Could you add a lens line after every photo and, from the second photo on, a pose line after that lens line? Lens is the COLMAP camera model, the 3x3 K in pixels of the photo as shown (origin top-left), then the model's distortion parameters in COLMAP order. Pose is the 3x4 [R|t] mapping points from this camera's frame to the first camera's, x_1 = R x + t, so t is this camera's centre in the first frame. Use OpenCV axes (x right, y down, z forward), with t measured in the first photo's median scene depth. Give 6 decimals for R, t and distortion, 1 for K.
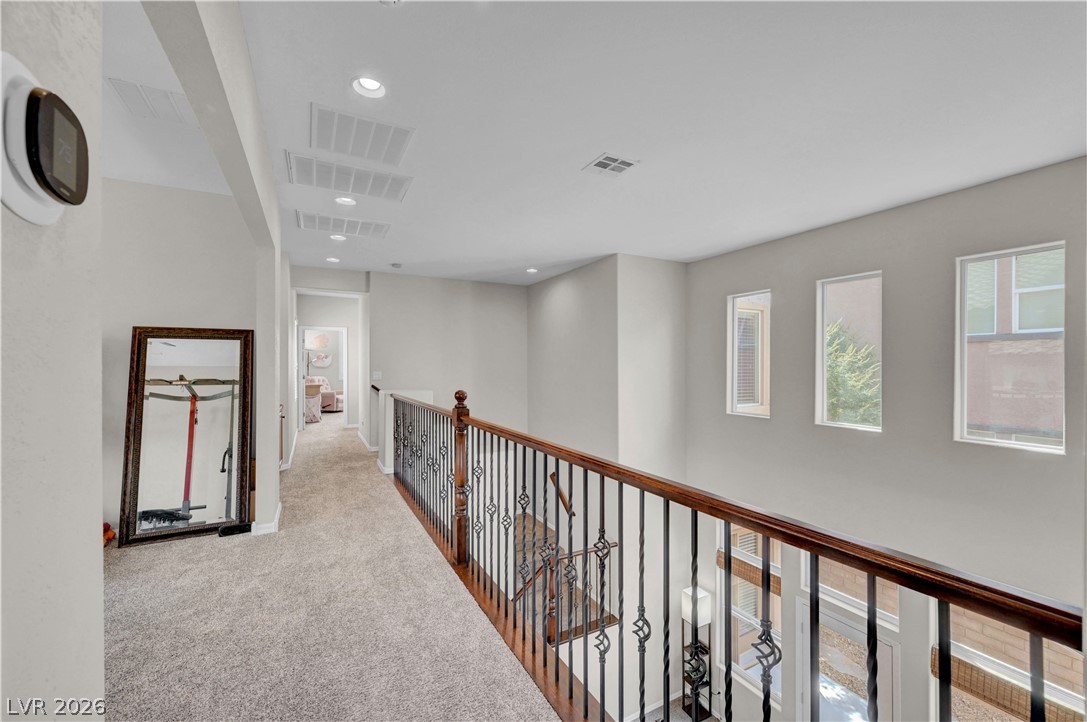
lens RADIAL K [[428.2, 0, 544.9], [0, 428.2, 365.4], [0, 0, 1]] dist [0.000076, -0.000126]
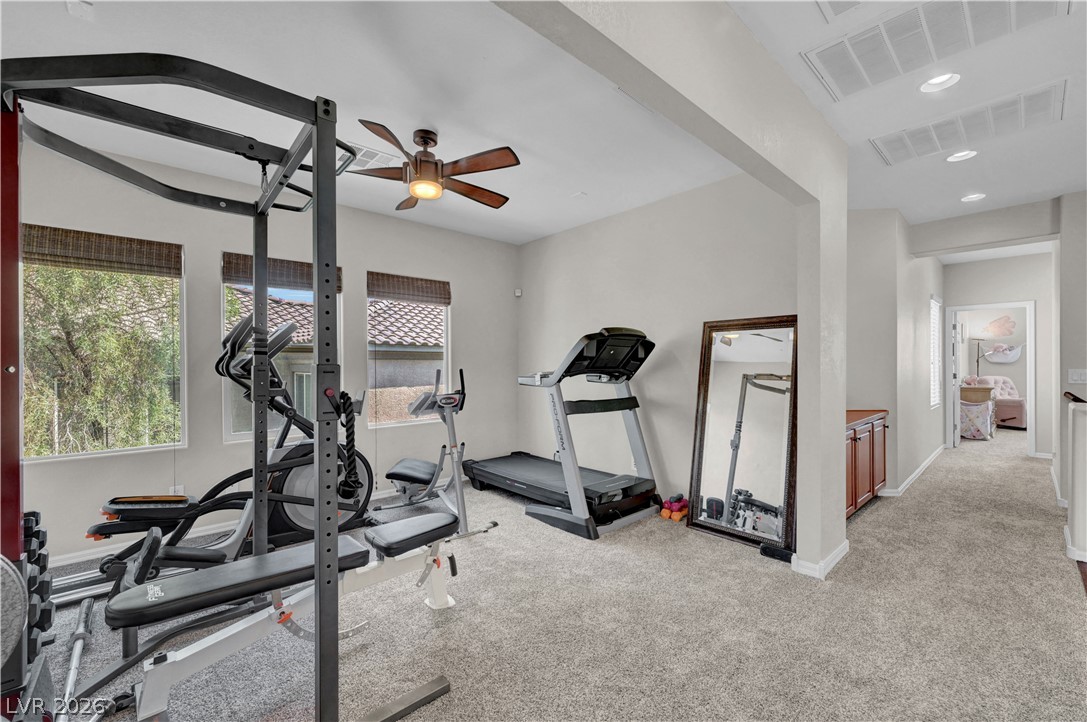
lens RADIAL K [[437.0, 0, 549.5], [0, 437.0, 364.1], [0, 0, 1]] dist [-0.001381, -0.000442]
pose [[0.236404, -0.000837, -0.971654, 0.000849], [0.003458, 0.999994, -0.000020, 0.009479], [0.971649, -0.003356, 0.236406, 0.288640]]
